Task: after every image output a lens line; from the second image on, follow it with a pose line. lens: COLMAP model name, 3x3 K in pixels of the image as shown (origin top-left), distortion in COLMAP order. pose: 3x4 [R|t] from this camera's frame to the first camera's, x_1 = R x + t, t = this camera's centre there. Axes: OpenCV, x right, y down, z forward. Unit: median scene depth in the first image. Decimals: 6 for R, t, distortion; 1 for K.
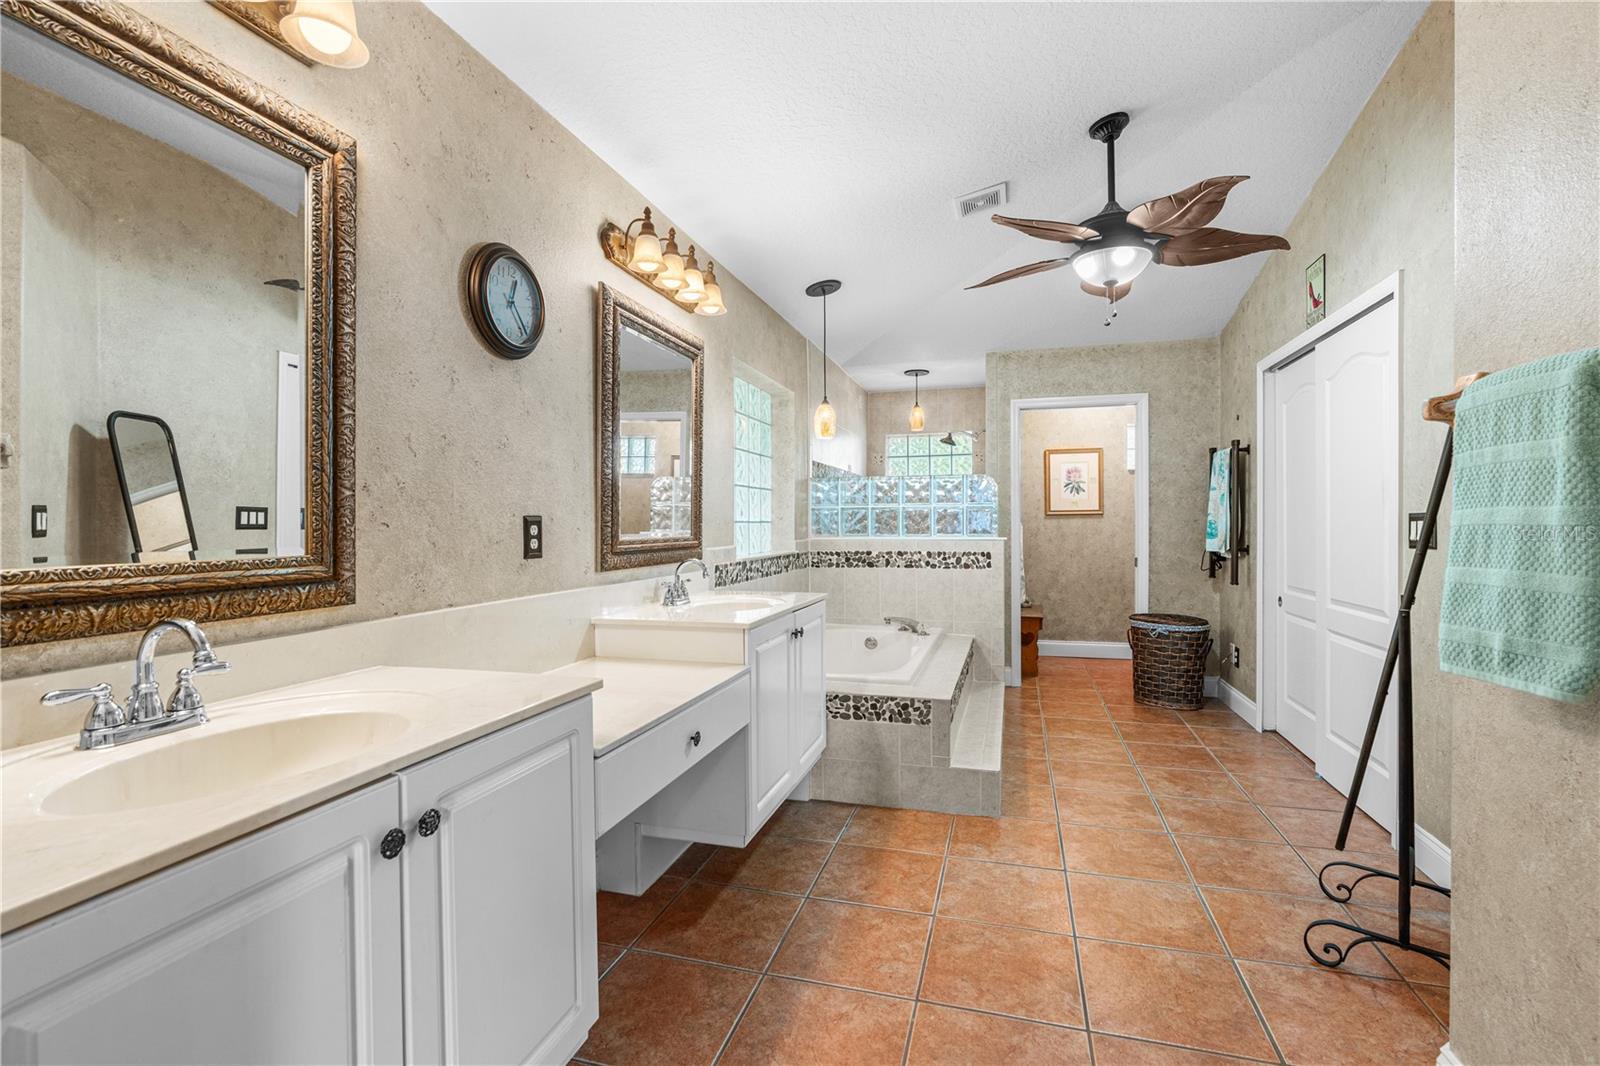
lens RADIAL K [[721.0, 0, 800.0], [0, 721.0, 527.8], [0, 0, 1]] dist [-0.011284, 0.002980]
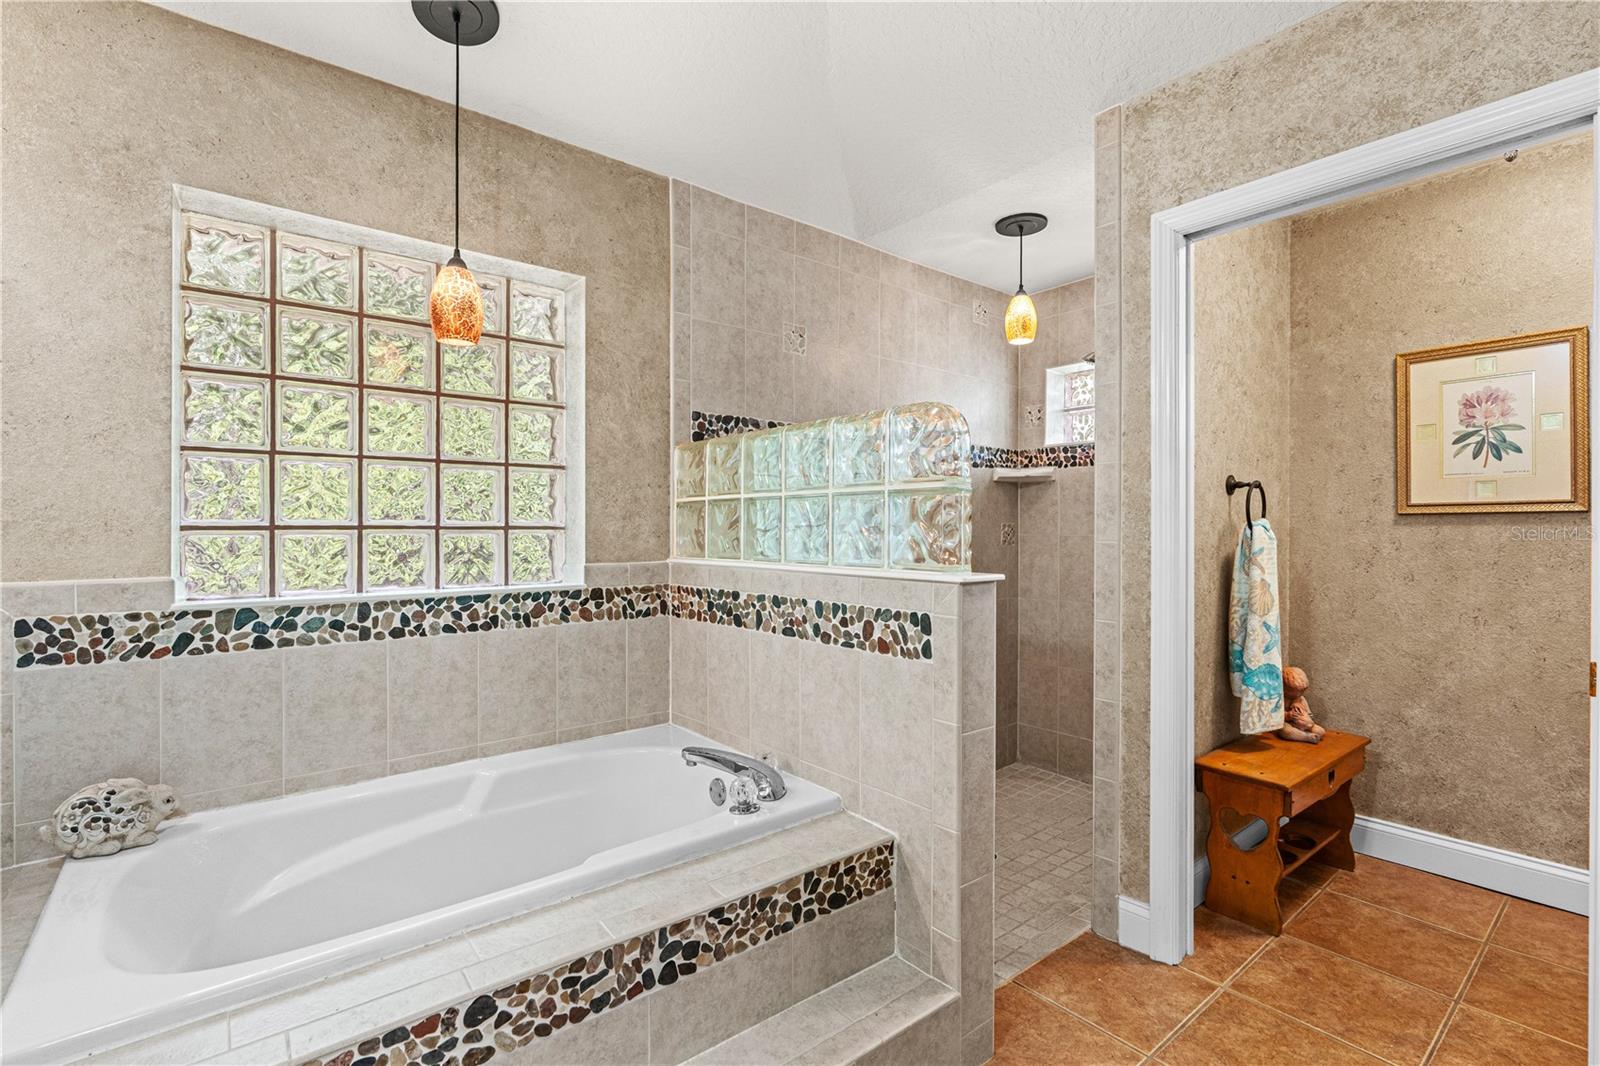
lens RADIAL K [[721.0, 0, 799.8], [0, 721.0, 530.9], [0, 0, 1]] dist [-0.011284, 0.002980]
pose [[0.820416, 0.006647, -0.571729, 0.398126], [-0.010128, 0.999944, -0.002907, -0.006210], [0.571678, 0.008175, 0.820438, 0.638536]]
